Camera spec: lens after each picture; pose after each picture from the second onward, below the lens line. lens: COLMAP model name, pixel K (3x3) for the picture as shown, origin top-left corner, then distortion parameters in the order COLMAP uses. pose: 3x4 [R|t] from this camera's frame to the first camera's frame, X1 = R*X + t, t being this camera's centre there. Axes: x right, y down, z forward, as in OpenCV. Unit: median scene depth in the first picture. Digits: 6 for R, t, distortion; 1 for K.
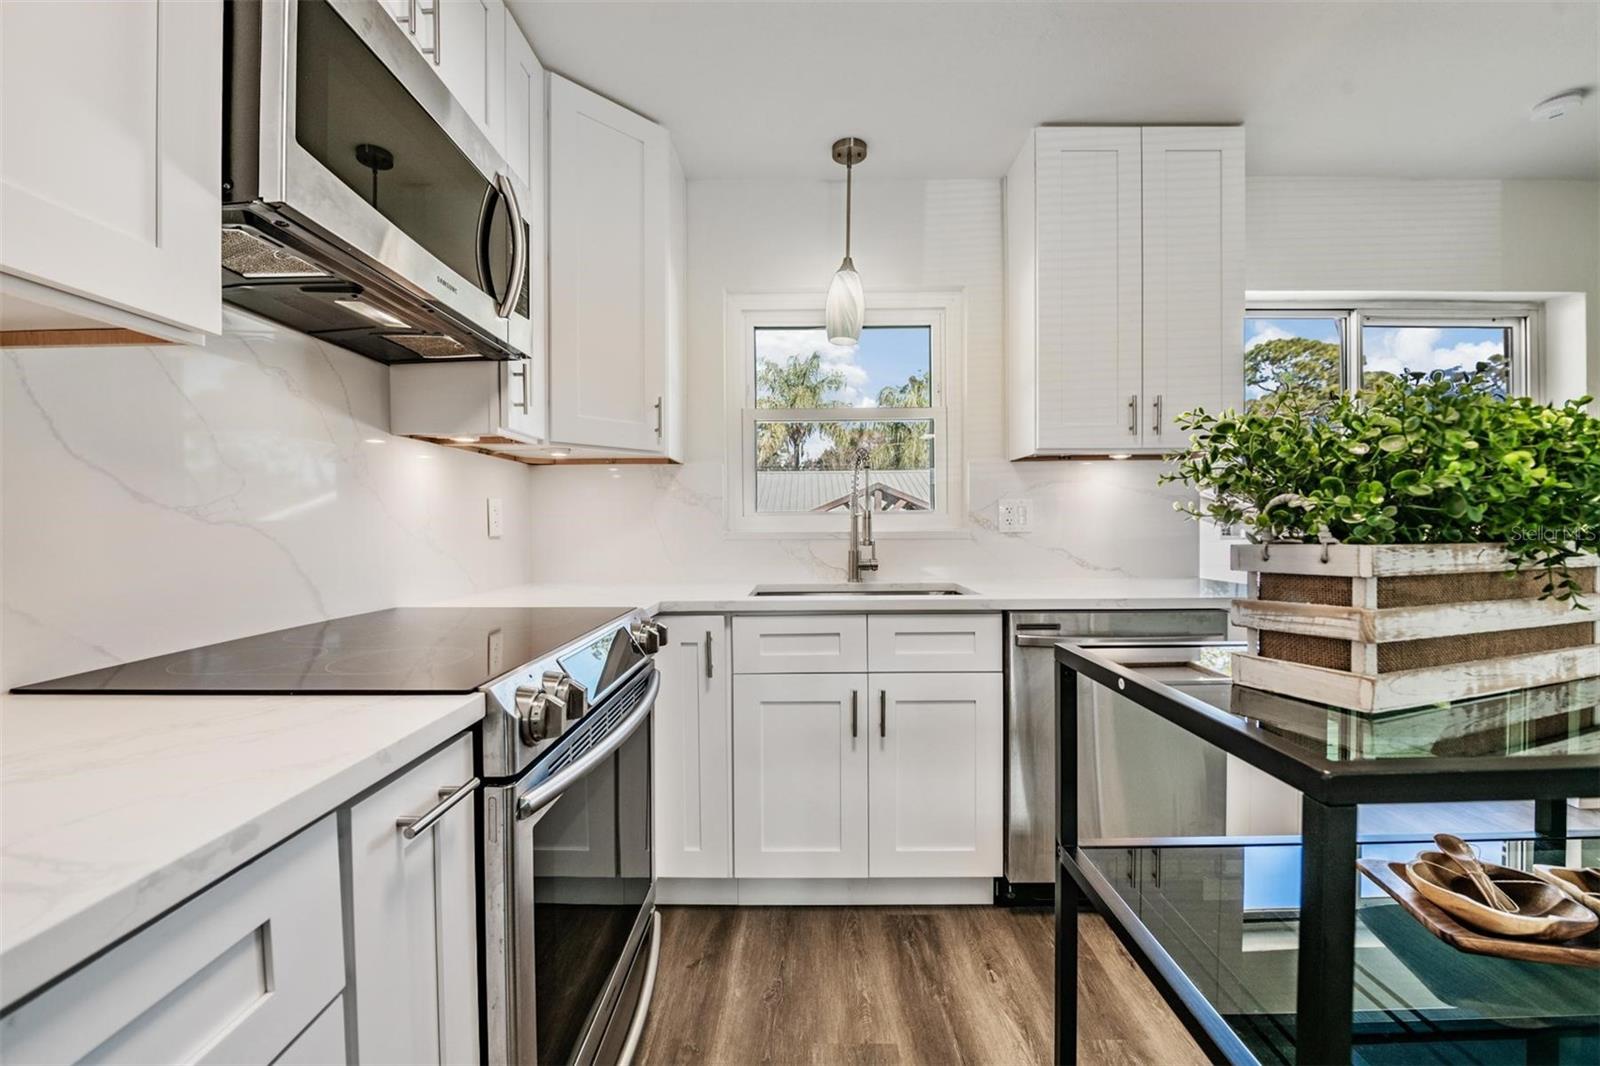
lens RADIAL K [[632.1, 0, 800.4], [0, 632.1, 532.5], [0, 0, 1]] dist [-0.012540, -0.001549]
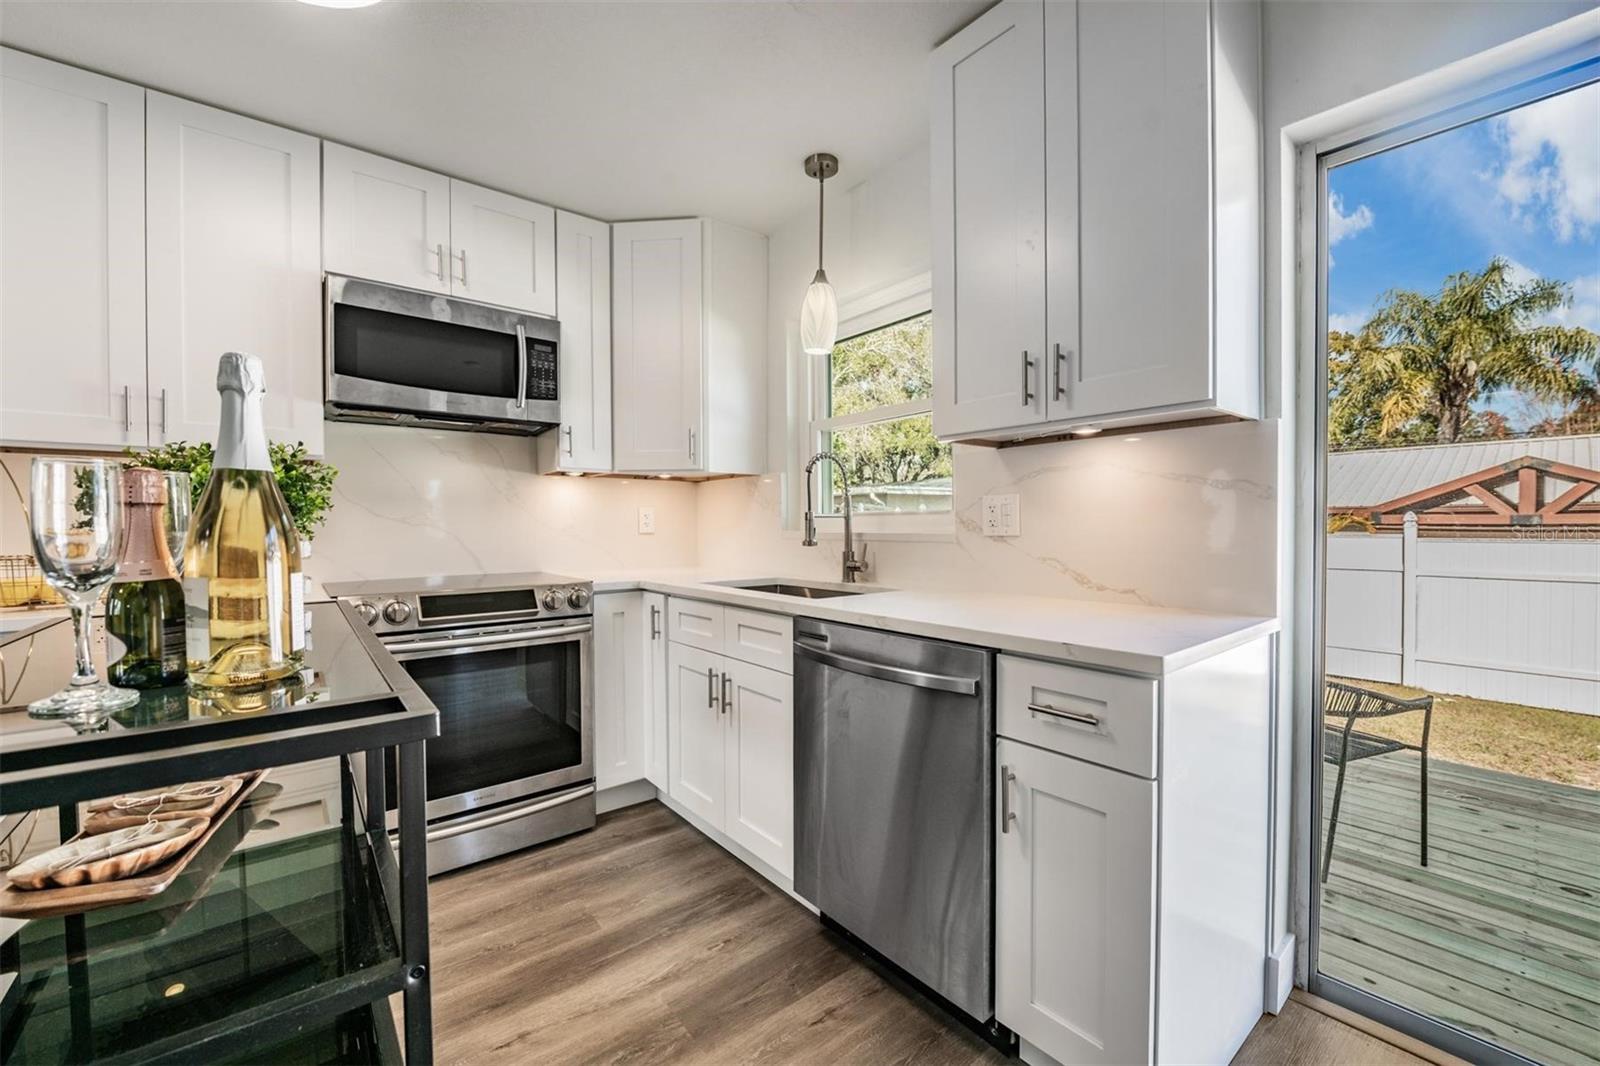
lens RADIAL K [[632.1, 0, 802.7], [0, 632.1, 540.4], [0, 0, 1]] dist [-0.012540, -0.001549]
pose [[0.636290, 0.022394, -0.771125, 1.095452], [-0.008613, 0.999722, 0.021927, -0.013726], [0.771402, -0.007310, 0.636306, 0.388861]]
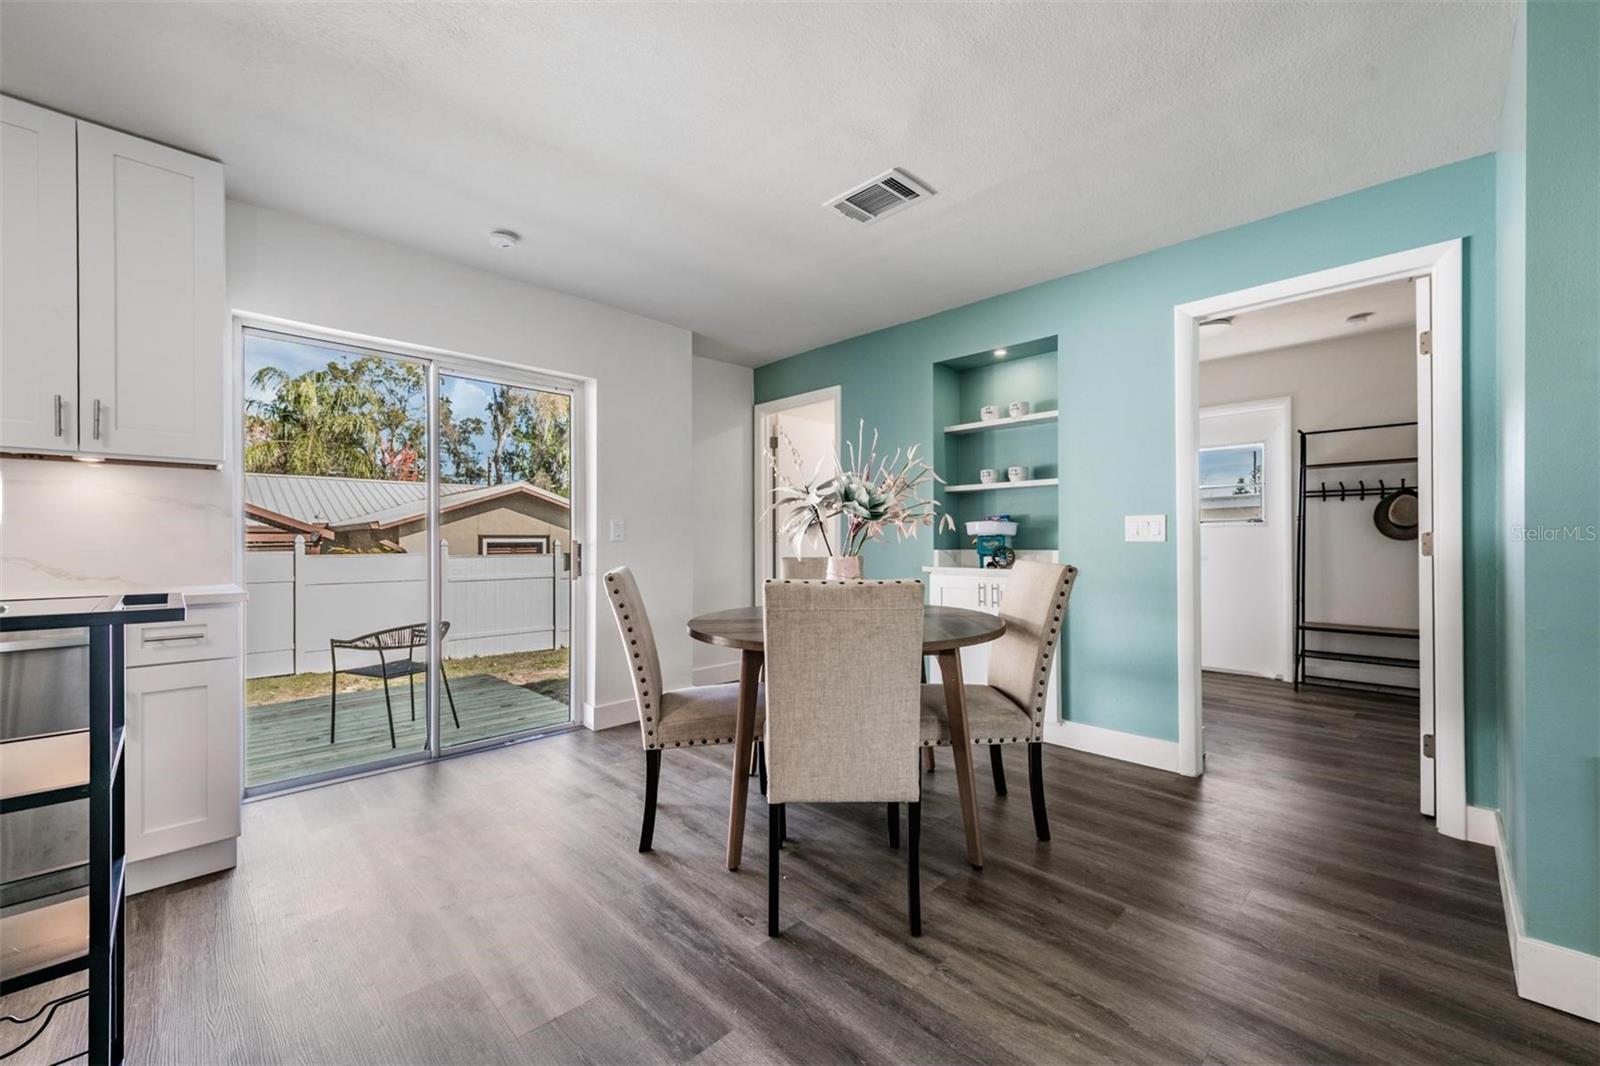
lens RADIAL K [[632.1, 0, 814.6], [0, 632.1, 544.9], [0, 0, 1]] dist [-0.012540, -0.001549]
pose [[0.693250, 0.002314, 0.720693, 0.763708], [0.005481, 0.999949, -0.008482, 0.028911], [-0.720676, 0.009830, 0.693202, -0.572113]]
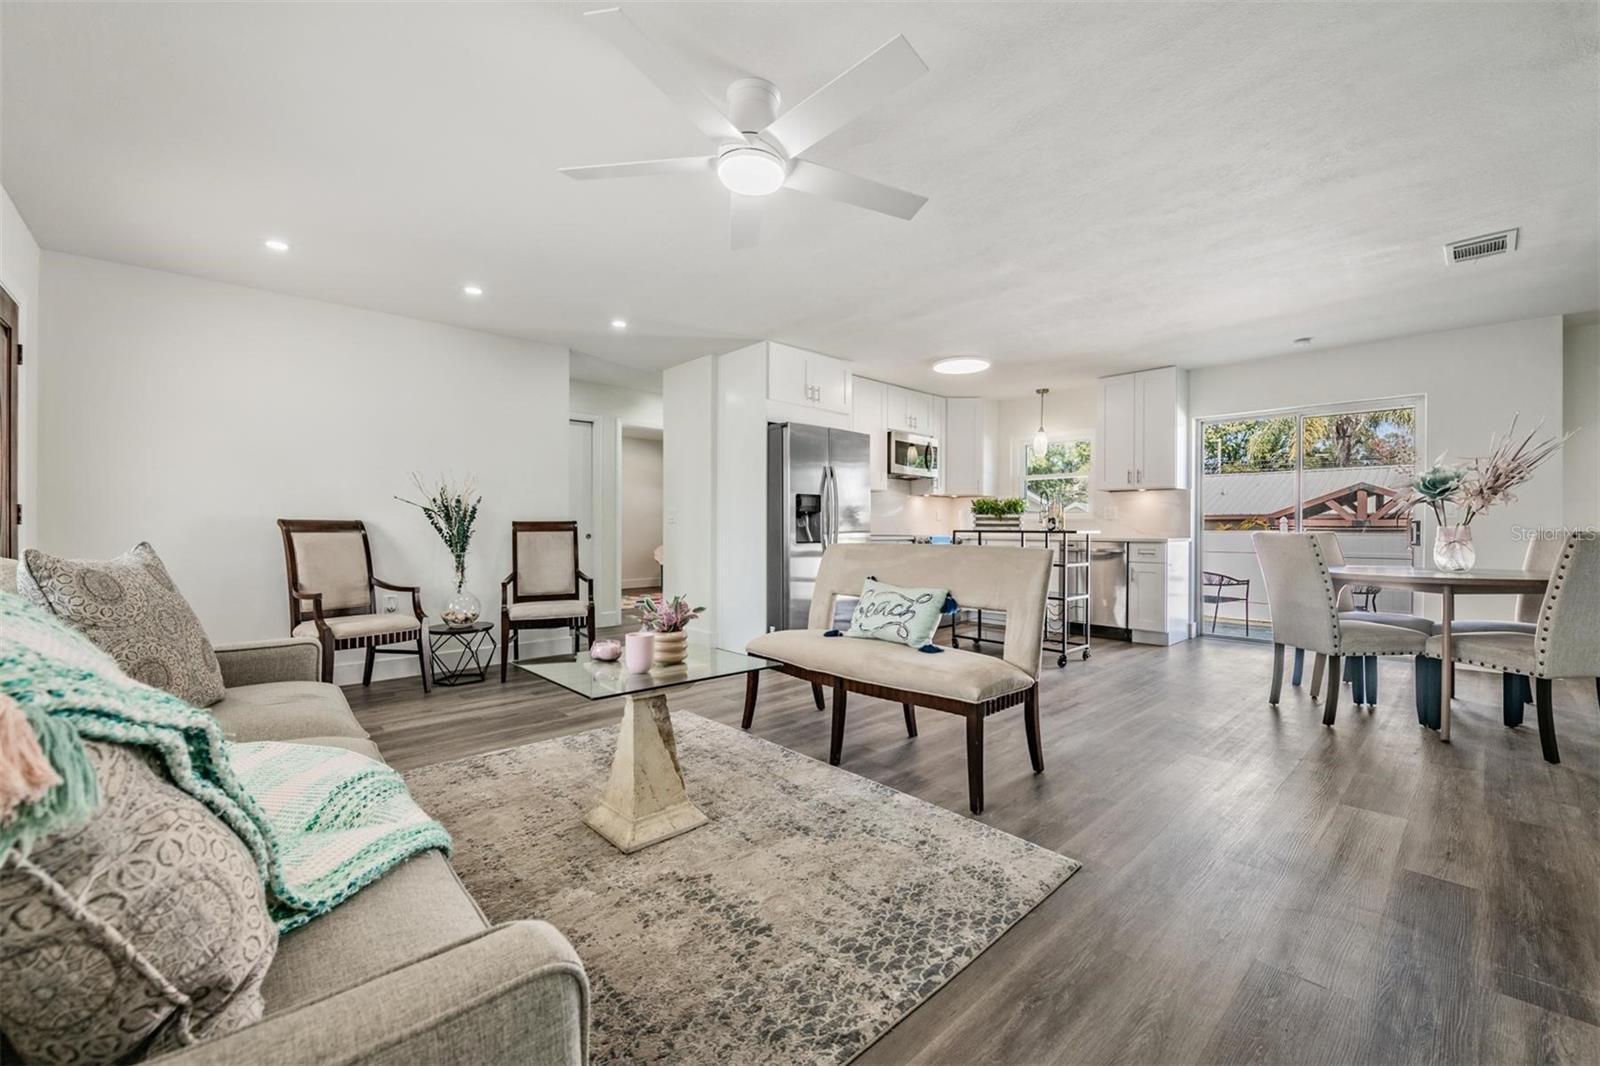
lens RADIAL K [[632.1, 0, 798.6], [0, 632.1, 531.3], [0, 0, 1]] dist [-0.012540, -0.001549]
pose [[0.680392, 0.013040, -0.732732, 1.877024], [-0.018154, 0.999835, 0.000936, 0.097216], [0.732623, 0.012665, 0.680516, -2.363686]]
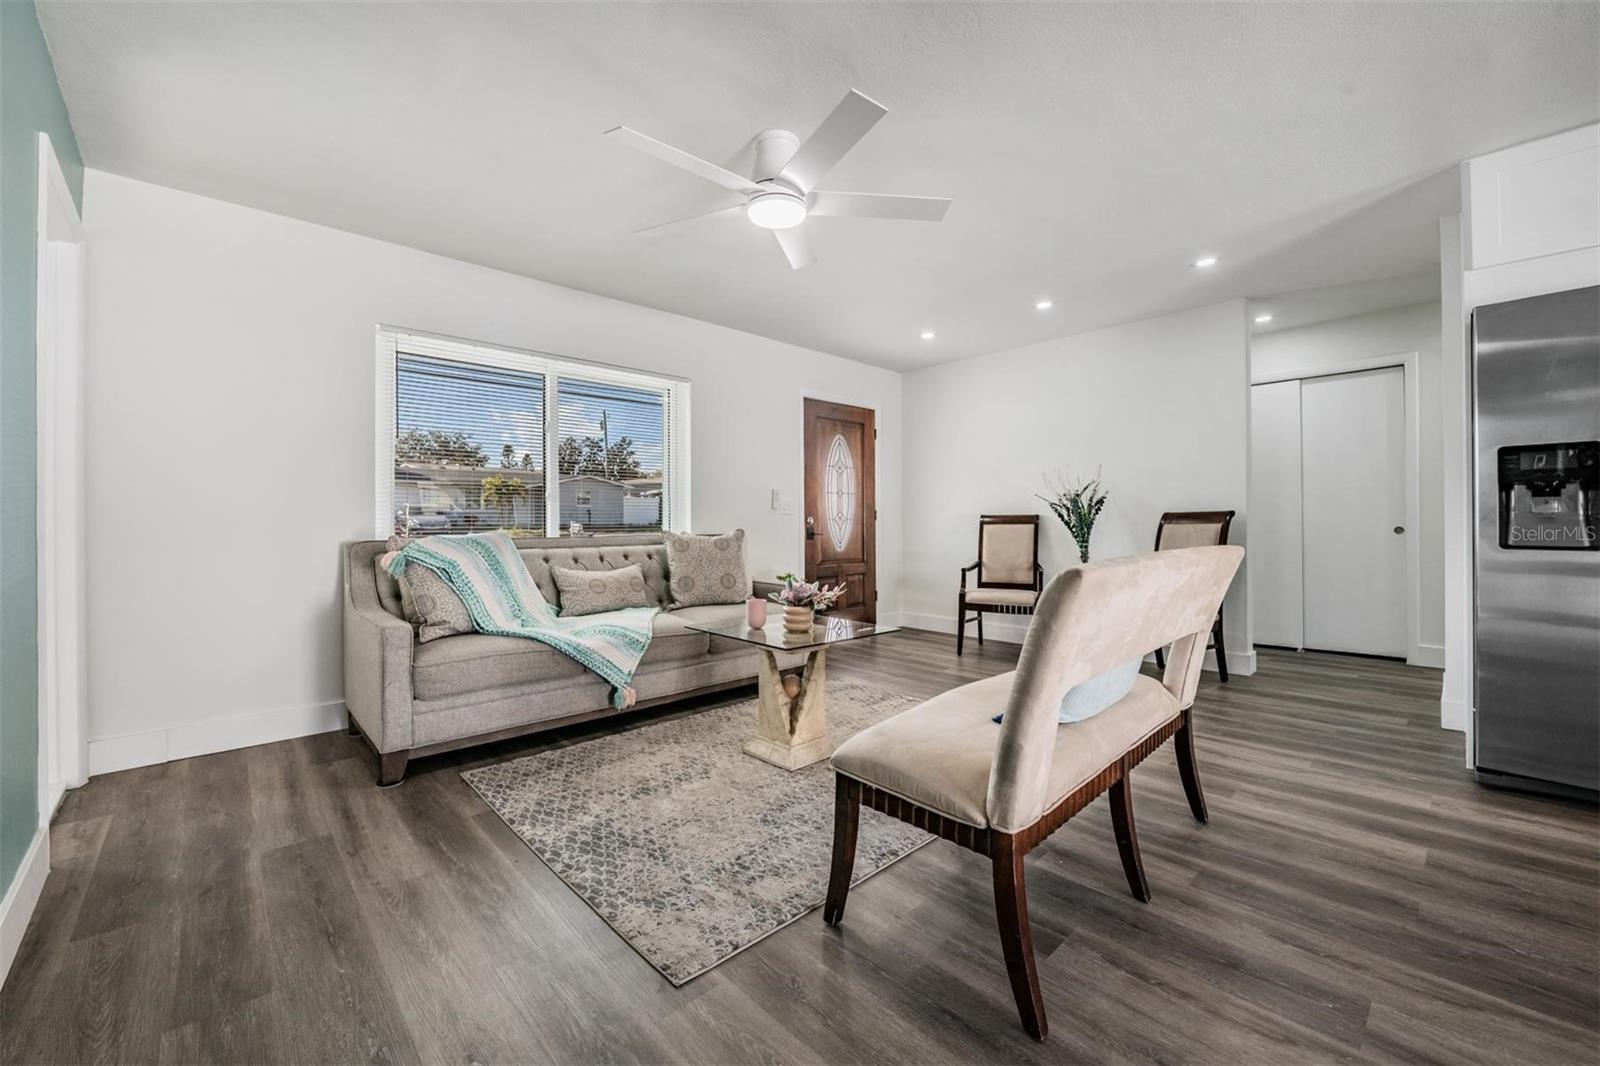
lens RADIAL K [[632.1, 0, 797.7], [0, 632.1, 521.4], [0, 0, 1]] dist [-0.012540, -0.001549]
pose [[-0.726651, 0.012690, -0.686890, 1.845616], [0.003769, 0.999888, 0.014485, 0.071274], [0.686997, 0.007937, -0.726617, -0.609761]]
